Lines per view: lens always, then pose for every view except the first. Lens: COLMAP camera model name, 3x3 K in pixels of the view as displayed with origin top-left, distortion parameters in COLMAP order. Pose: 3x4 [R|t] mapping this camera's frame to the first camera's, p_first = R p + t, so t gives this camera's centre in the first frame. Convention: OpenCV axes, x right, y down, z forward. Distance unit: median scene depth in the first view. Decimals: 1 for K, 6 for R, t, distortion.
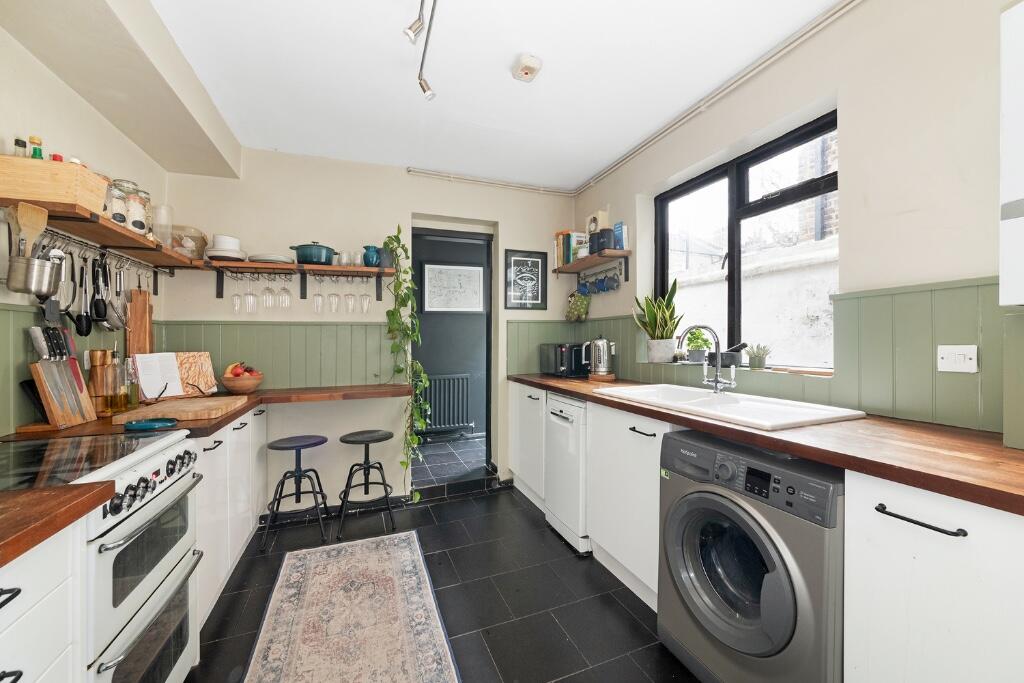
lens RADIAL K [[382.6, 0, 512.0], [0, 382.6, 341.5], [0, 0, 1]] dist [0.000095, -0.000135]
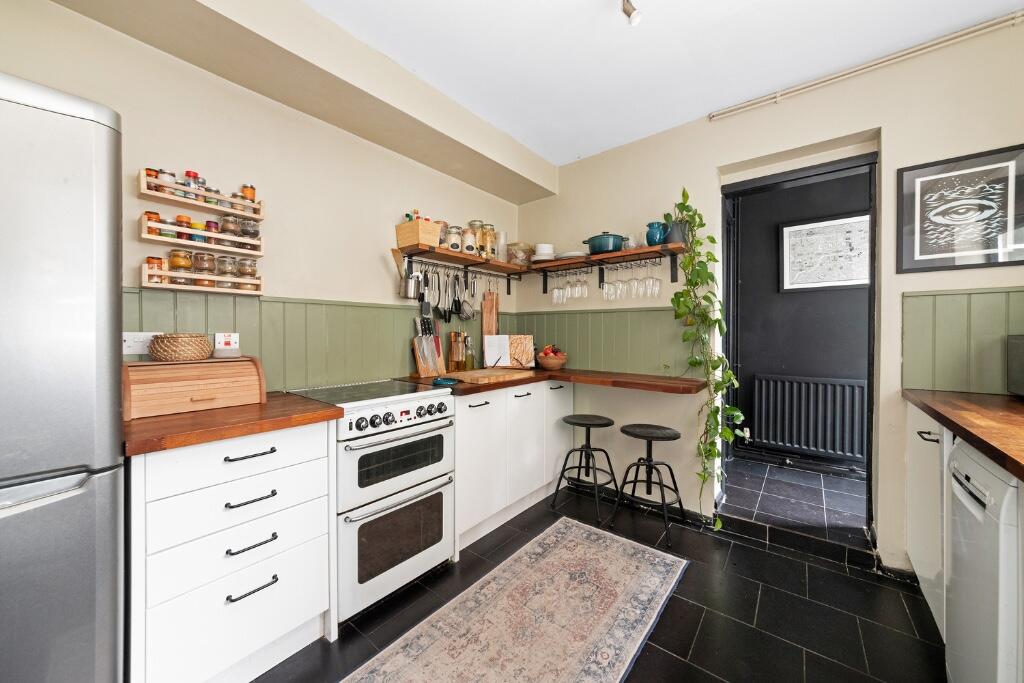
lens RADIAL K [[375.3, 0, 512.1], [0, 375.3, 329.1], [0, 0, 1]] dist [0.015082, -0.000117]
pose [[0.507887, 0.002106, -0.861421, 0.265503], [-0.007174, 0.999973, -0.001785, 0.008383], [0.861394, 0.007087, 0.507888, 0.293152]]
